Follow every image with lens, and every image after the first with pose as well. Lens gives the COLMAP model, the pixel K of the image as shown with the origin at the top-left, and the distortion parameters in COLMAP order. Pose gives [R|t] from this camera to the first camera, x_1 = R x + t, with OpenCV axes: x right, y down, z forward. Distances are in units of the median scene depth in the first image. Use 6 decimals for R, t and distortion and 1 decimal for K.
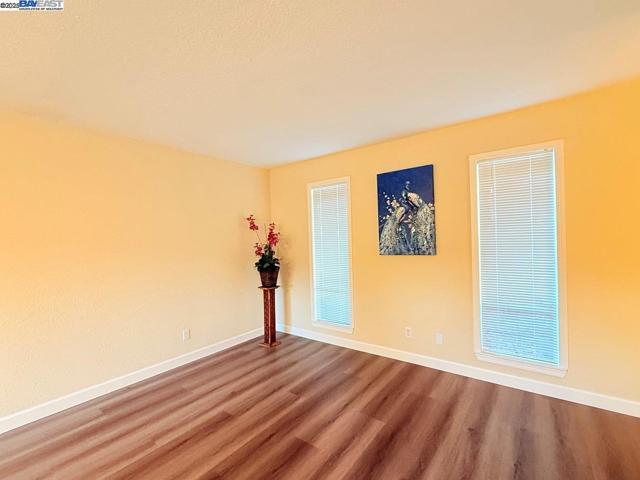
lens RADIAL K [[290.6, 0, 318.0], [0, 290.6, 242.0], [0, 0, 1]] dist [0.001320, -0.000422]
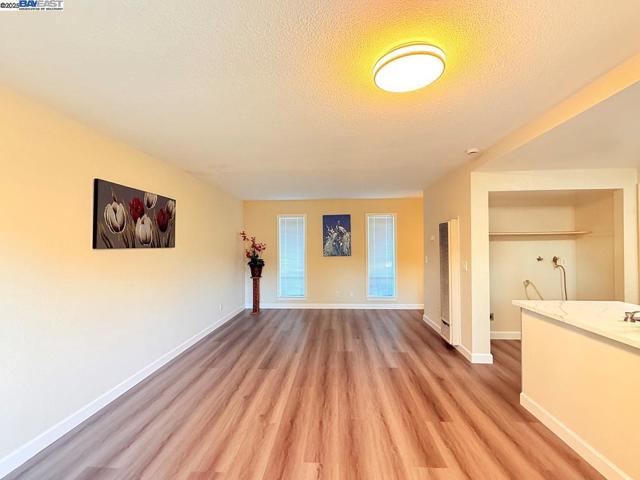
lens RADIAL K [[290.6, 0, 319.3], [0, 290.6, 241.0], [0, 0, 1]] dist [0.001320, -0.000422]
pose [[0.841583, 0.027768, 0.539413, -0.886134], [-0.011219, 0.999361, -0.033941, 0.008584], [-0.540011, 0.022512, 0.841357, -0.644931]]
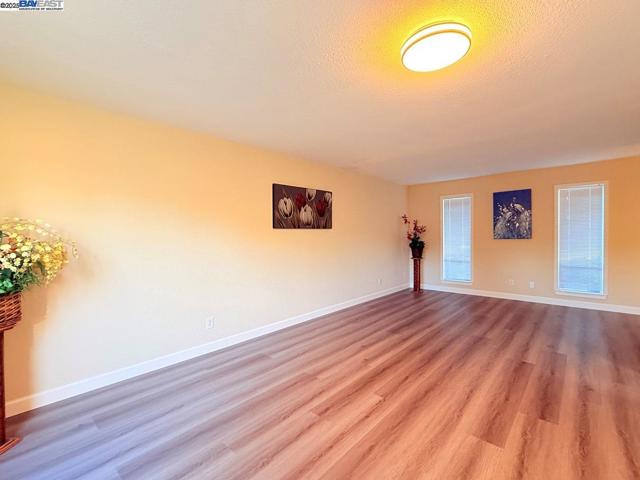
lens RADIAL K [[290.6, 0, 319.7], [0, 290.6, 239.4], [0, 0, 1]] dist [0.001320, -0.000422]
pose [[0.993625, 0.015050, -0.111723, -0.642582], [-0.013419, 0.999792, 0.015339, 0.034520], [0.111931, -0.013742, 0.993621, -0.866667]]
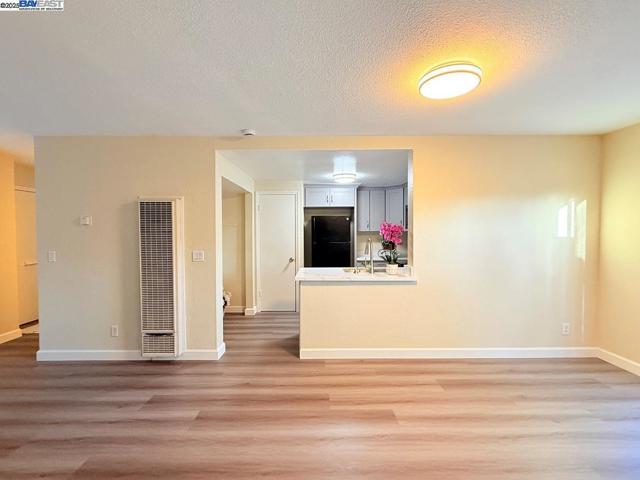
lens RADIAL K [[290.6, 0, 320.8], [0, 290.6, 241.0], [0, 0, 1]] dist [0.001320, -0.000422]
pose [[-0.596030, 0.005704, 0.802942, -0.819952], [0.024272, 0.999646, 0.010916, 0.011080], [-0.802595, 0.025995, -0.595958, 0.254178]]
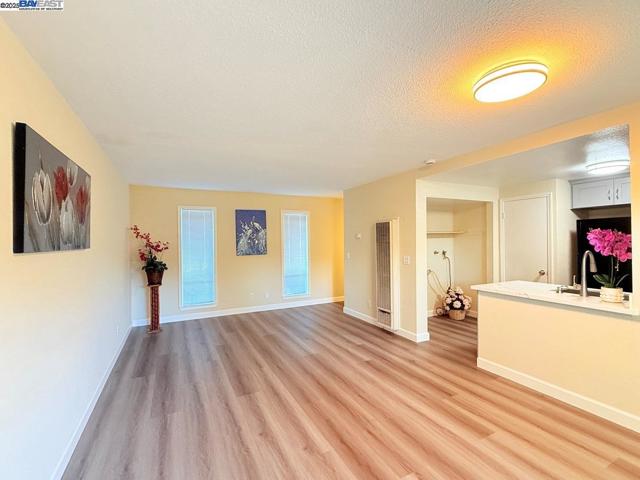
lens RADIAL K [[290.6, 0, 318.1], [0, 290.6, 240.9], [0, 0, 1]] dist [0.001320, -0.000422]
pose [[0.459149, 0.020351, 0.888126, -1.142821], [0.007622, 0.999611, -0.026846, 0.006867], [-0.888326, 0.019096, 0.458815, -0.245213]]
